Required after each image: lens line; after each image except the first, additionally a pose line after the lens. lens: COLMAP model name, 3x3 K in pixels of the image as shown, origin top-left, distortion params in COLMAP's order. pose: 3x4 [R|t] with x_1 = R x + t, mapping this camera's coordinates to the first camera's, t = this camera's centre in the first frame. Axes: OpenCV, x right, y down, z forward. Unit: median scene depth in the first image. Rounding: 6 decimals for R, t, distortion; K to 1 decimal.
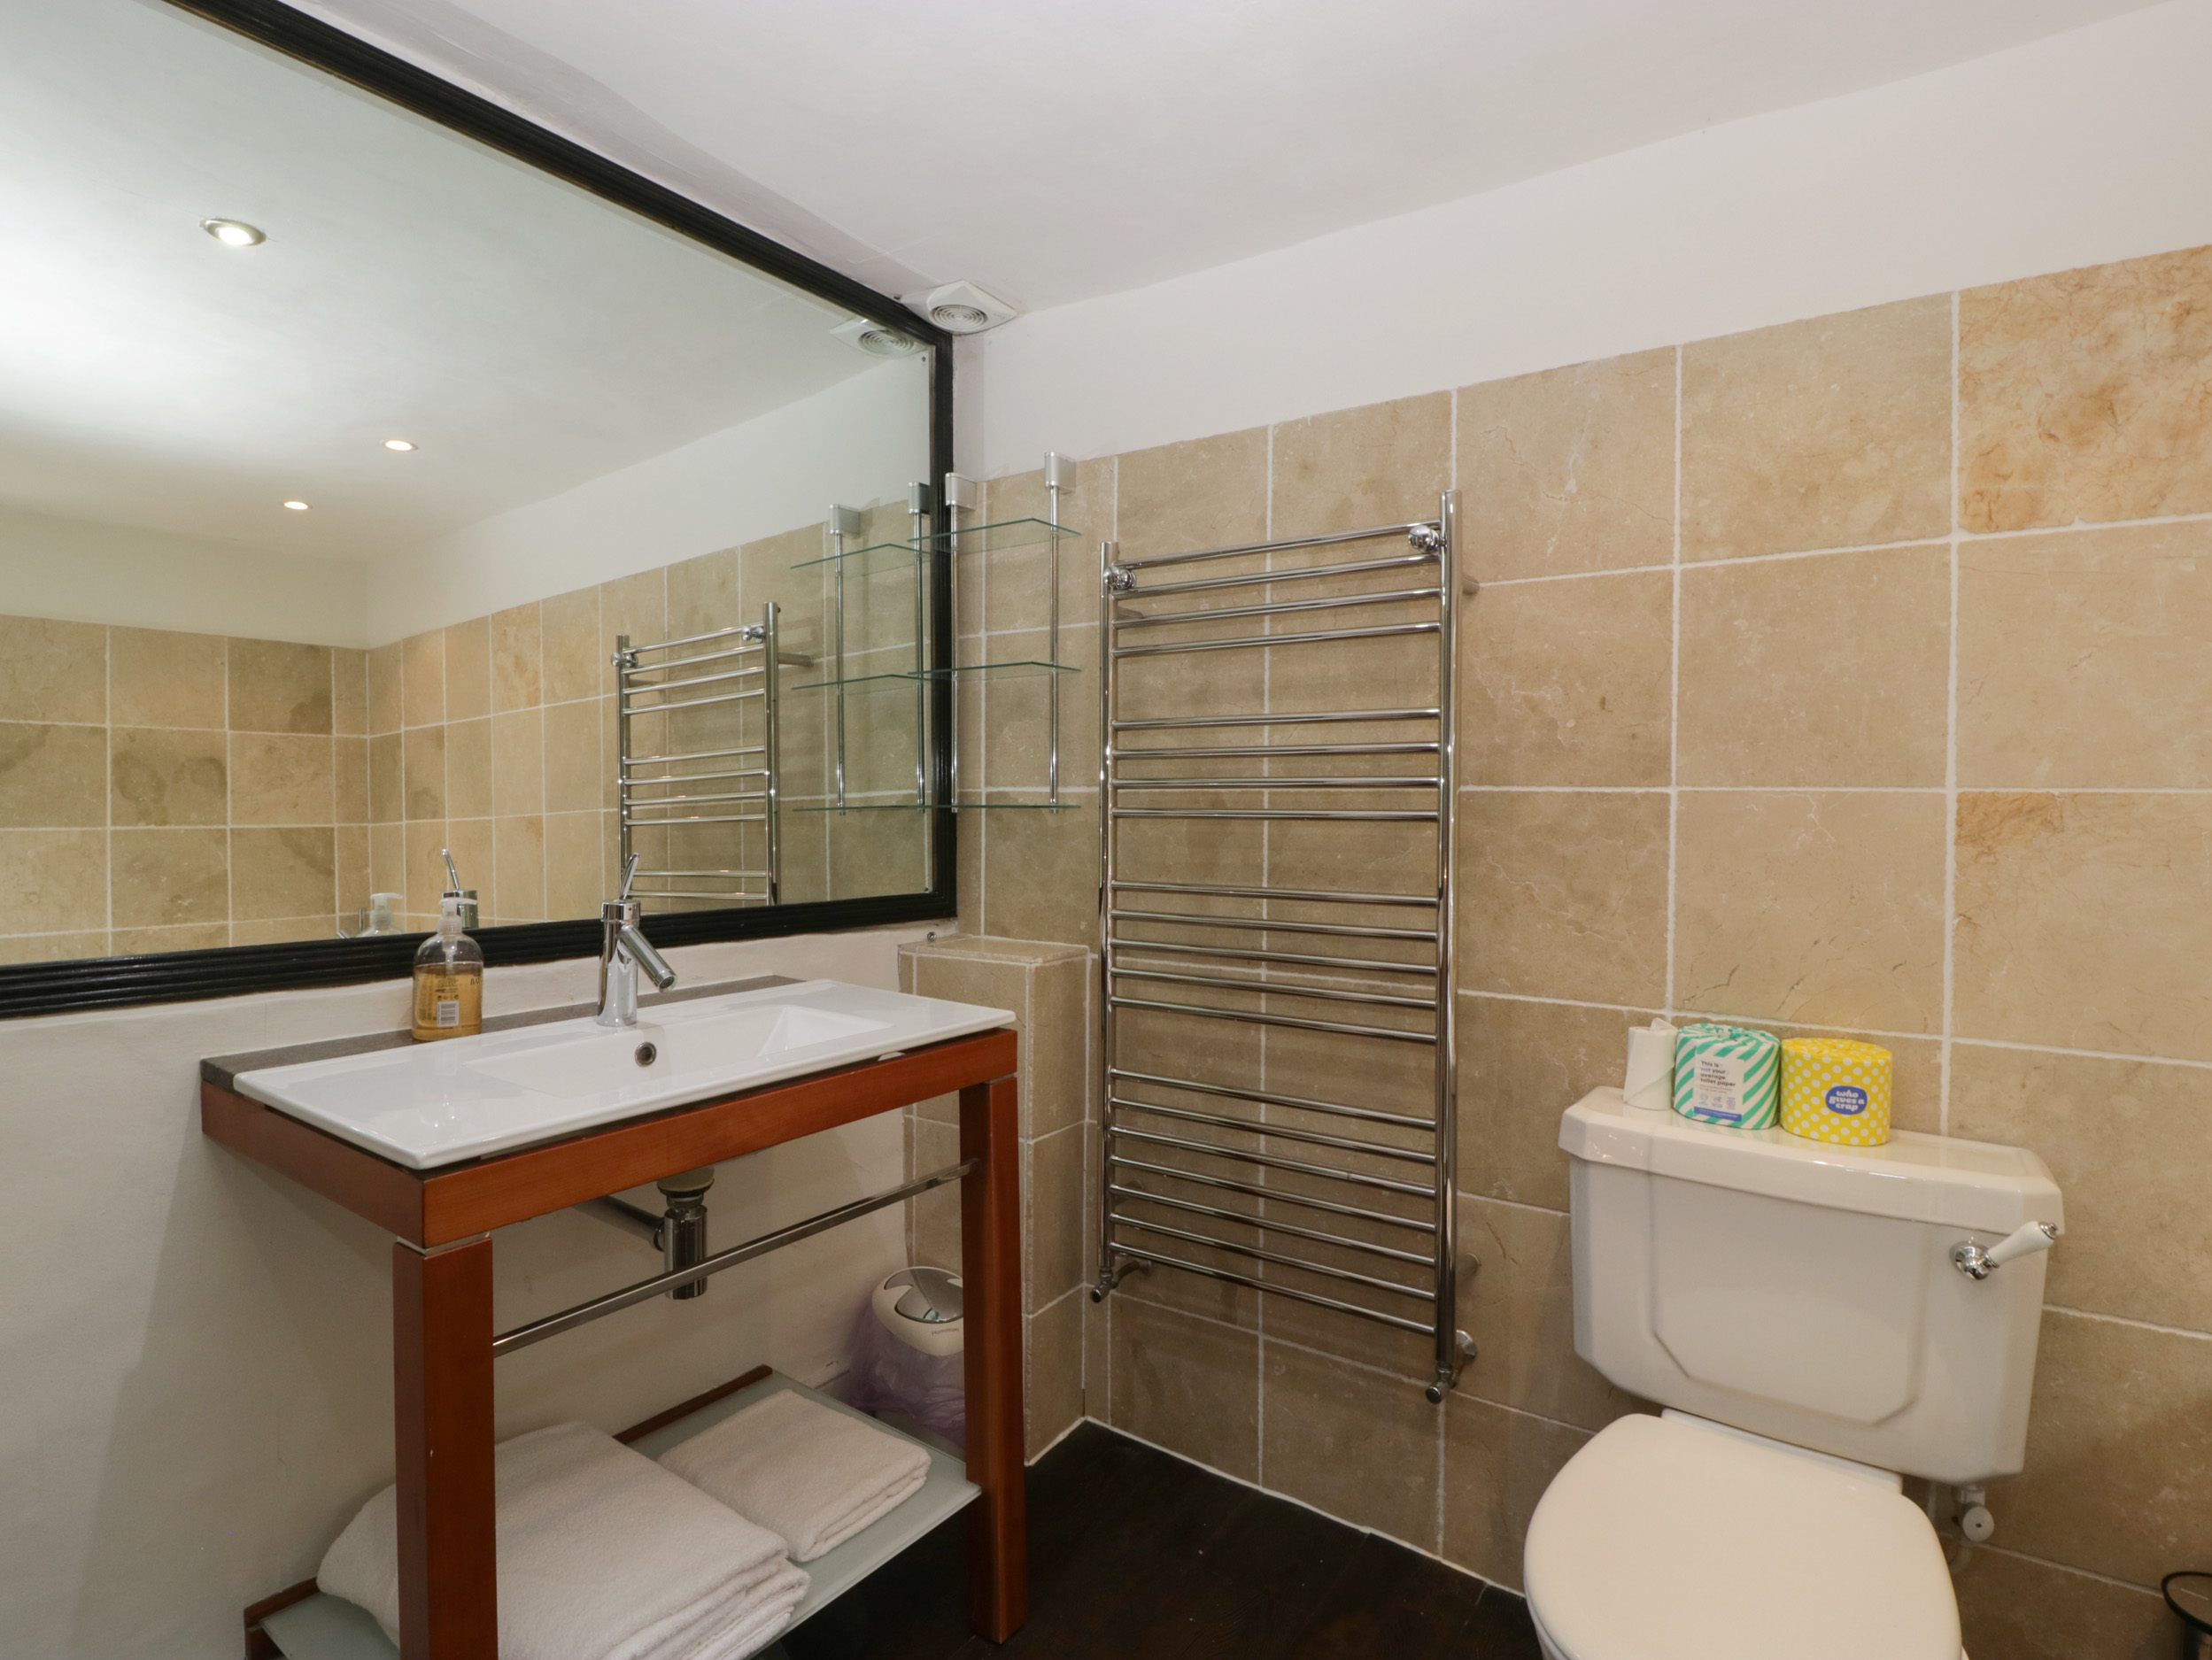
lens RADIAL K [[1147.2, 0, 1094.9], [0, 1147.2, 813.1], [0, 0, 1]] dist [0.003558, -0.015279]
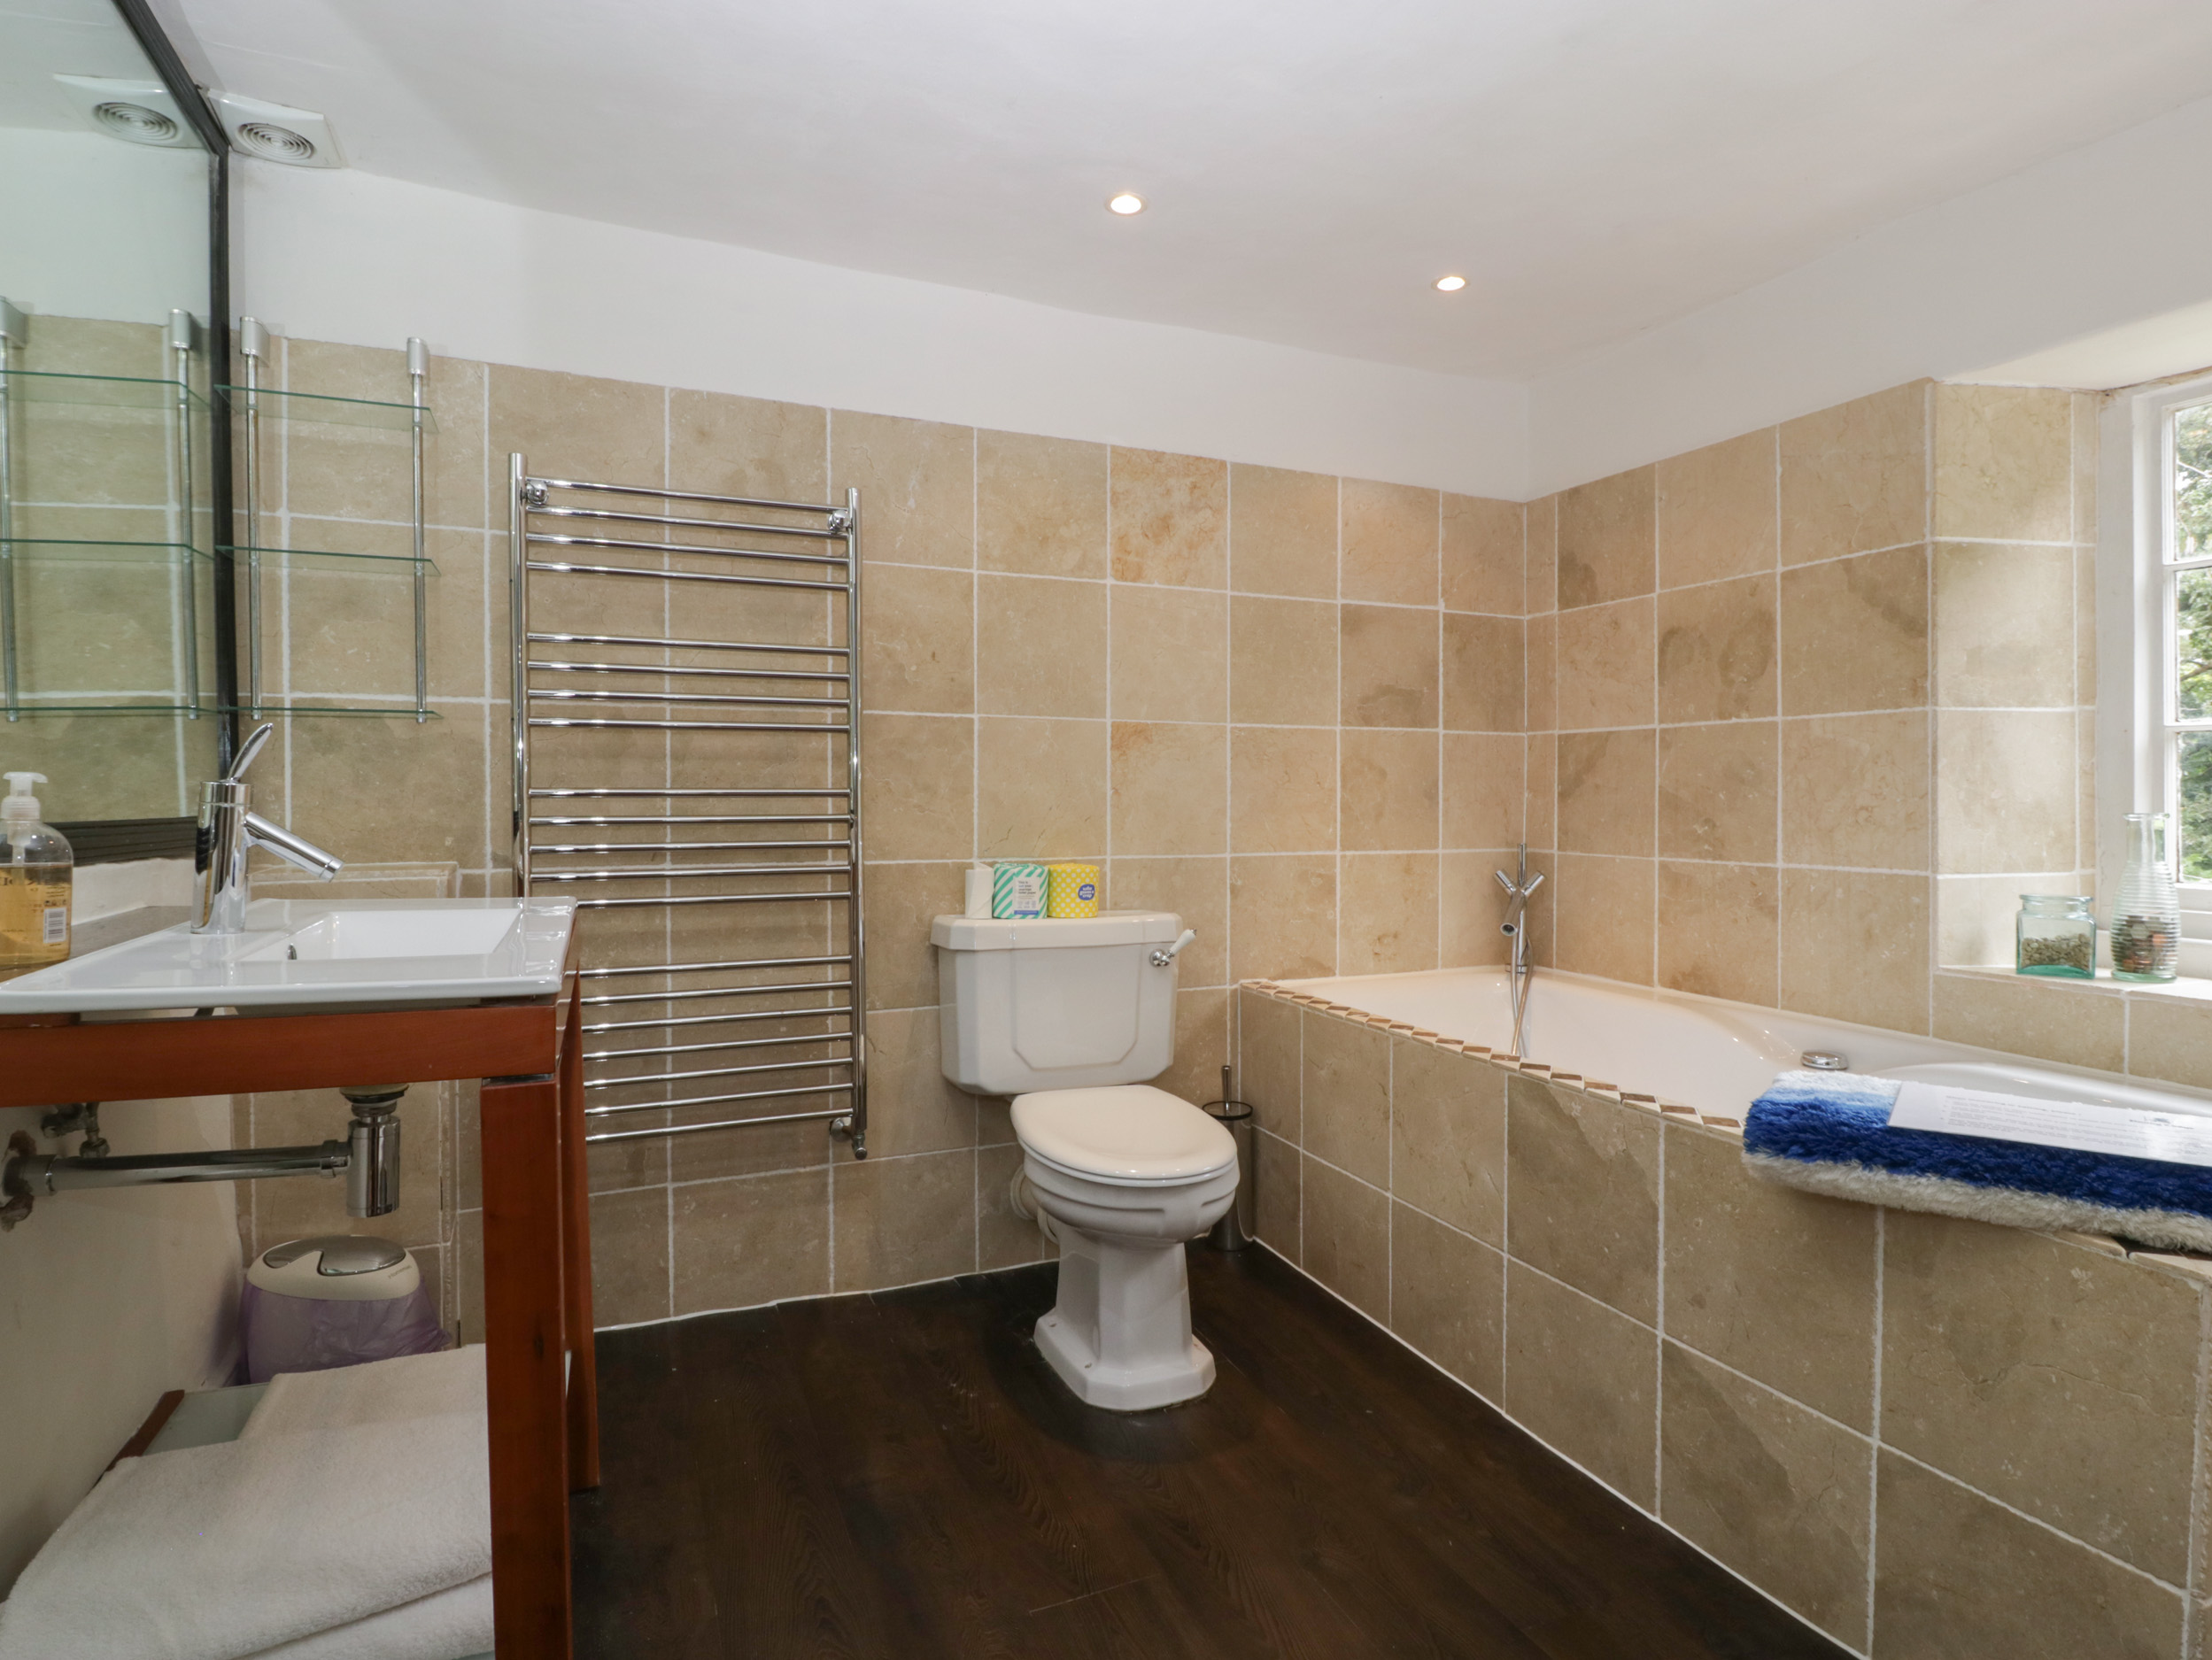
lens RADIAL K [[1147.2, 0, 1094.9], [0, 1147.2, 813.1], [0, 0, 1]] dist [0.003558, -0.015279]
pose [[0.535065, -0.018055, 0.844618, -0.719956], [0.012090, 0.999833, 0.013714, 0.091610], [-0.844724, 0.002874, 0.535194, 0.038656]]
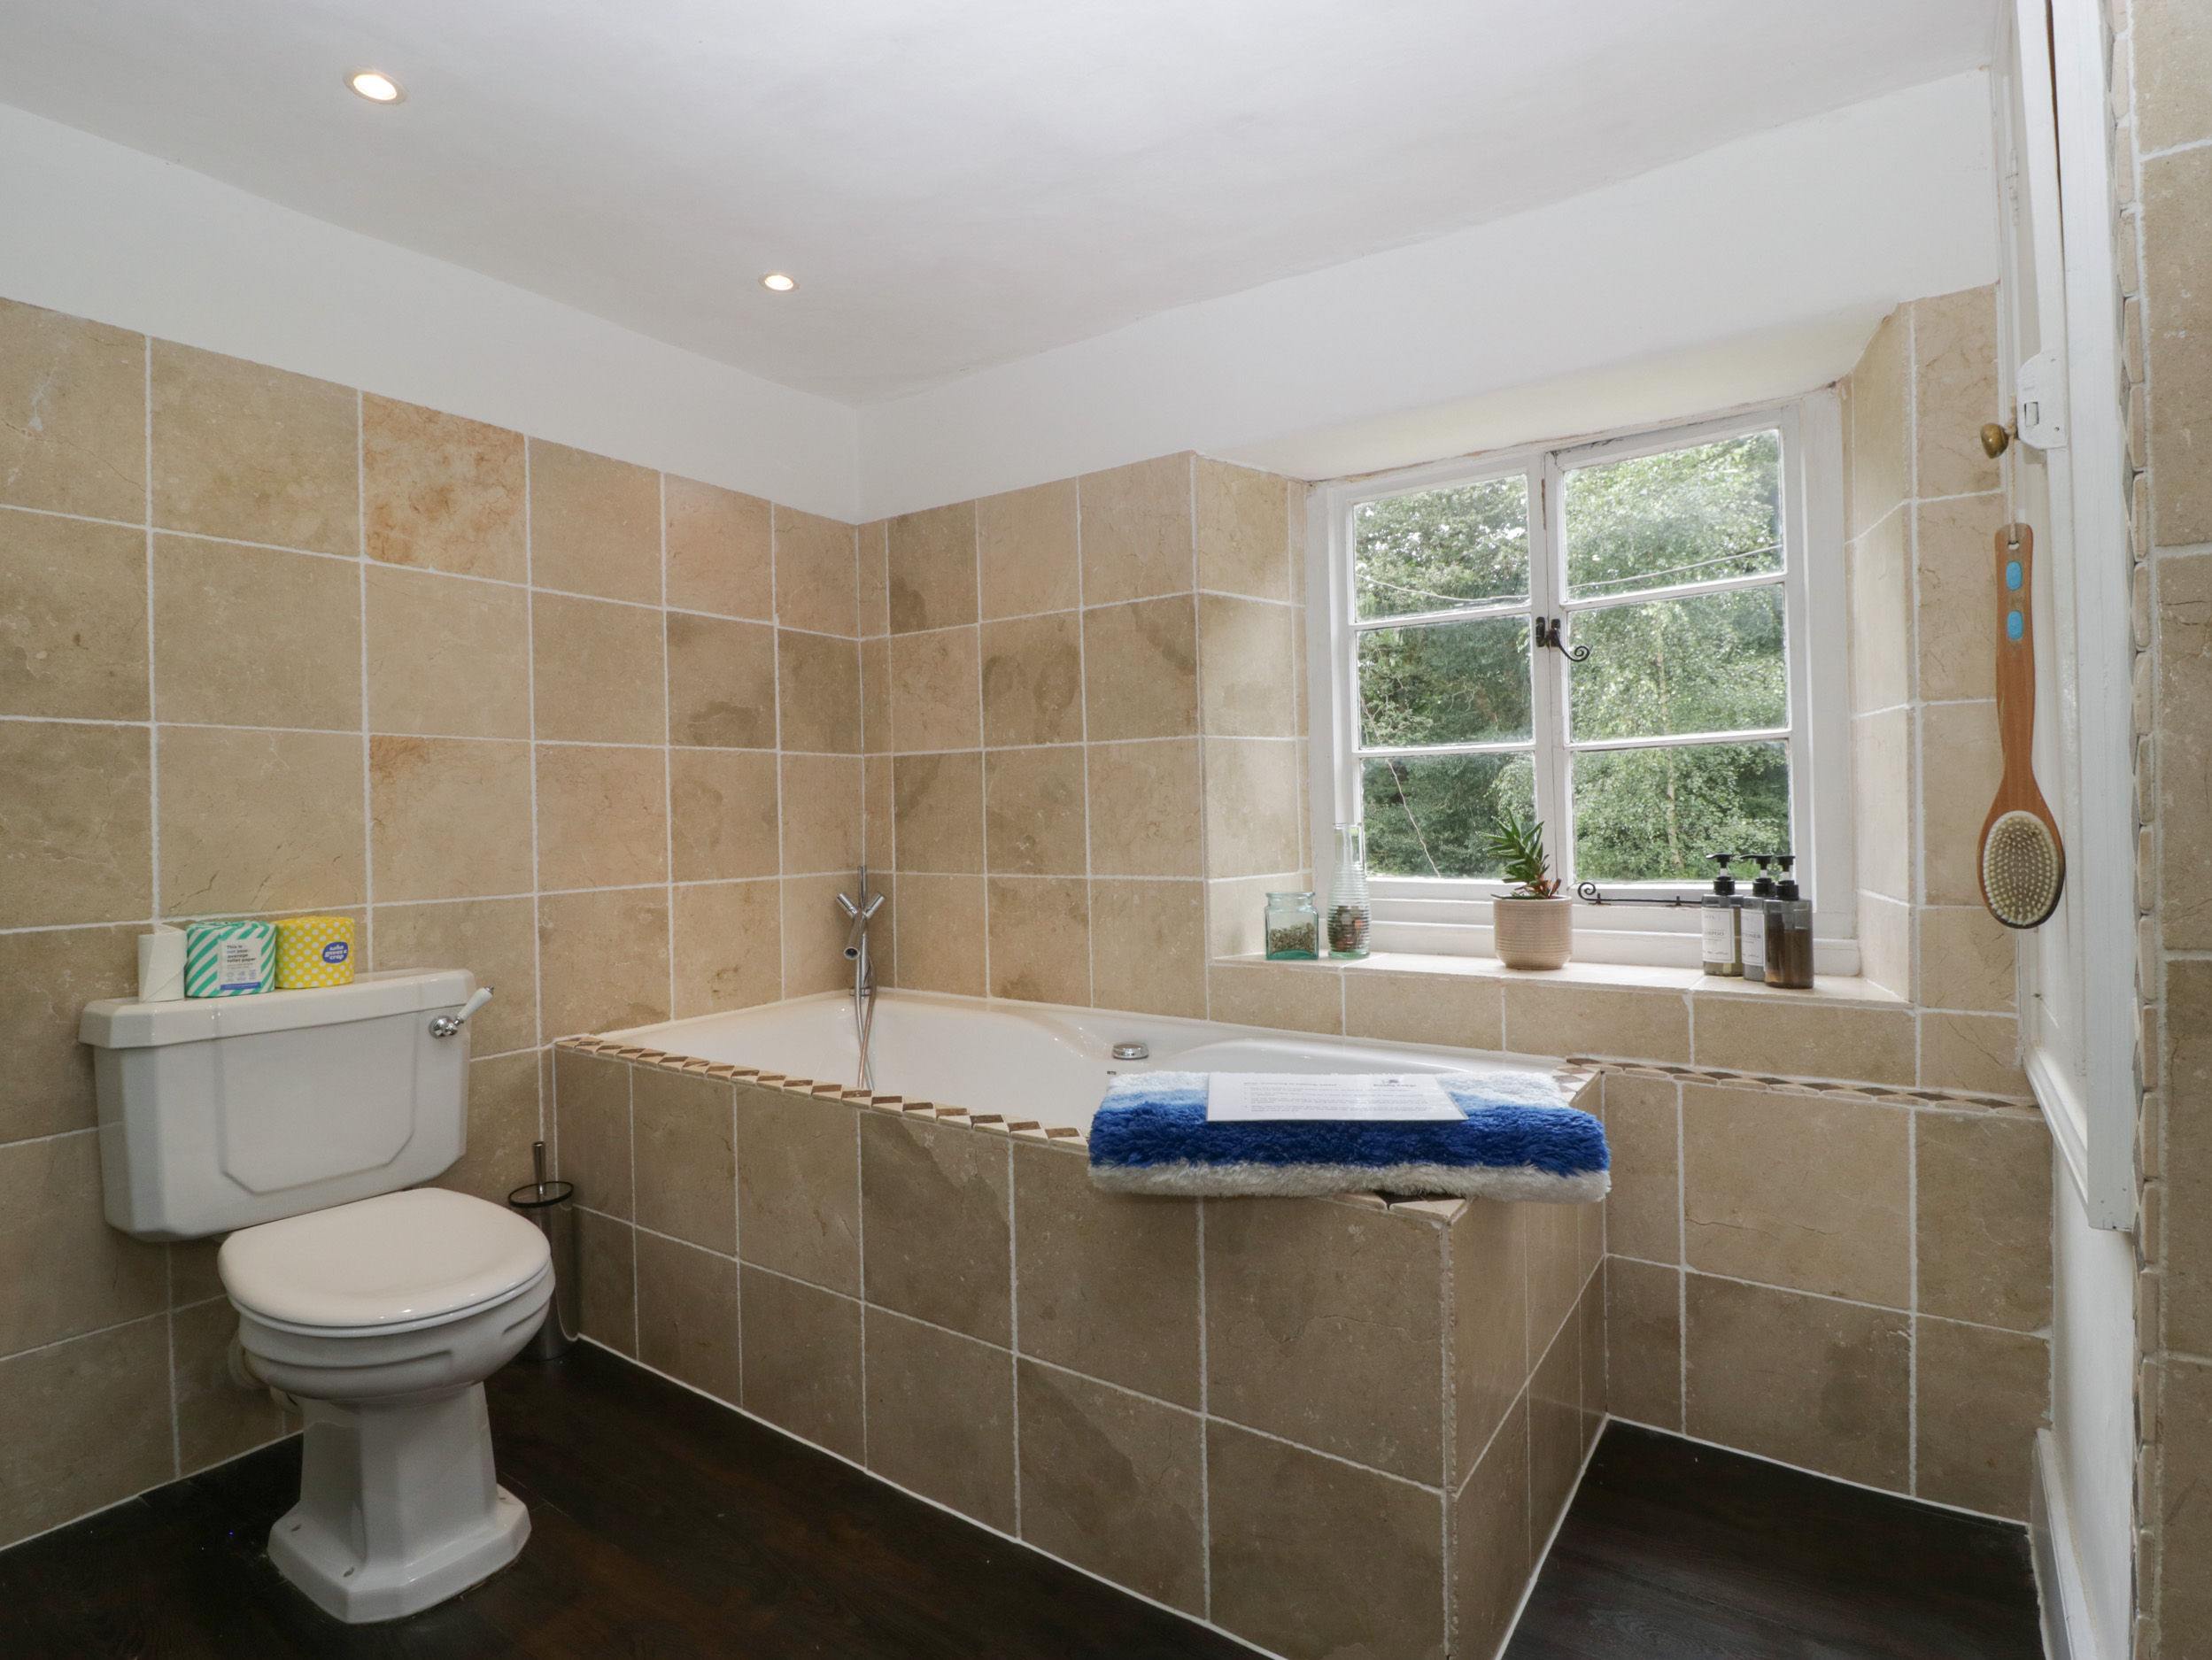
lens RADIAL K [[1147.2, 0, 1094.9], [0, 1147.2, 813.1], [0, 0, 1]] dist [0.003558, -0.015279]
pose [[0.001028, -0.007147, 0.999974, -0.628032], [0.030647, 0.999505, 0.007112, 0.088283], [-0.999530, 0.030638, 0.001247, 0.070032]]
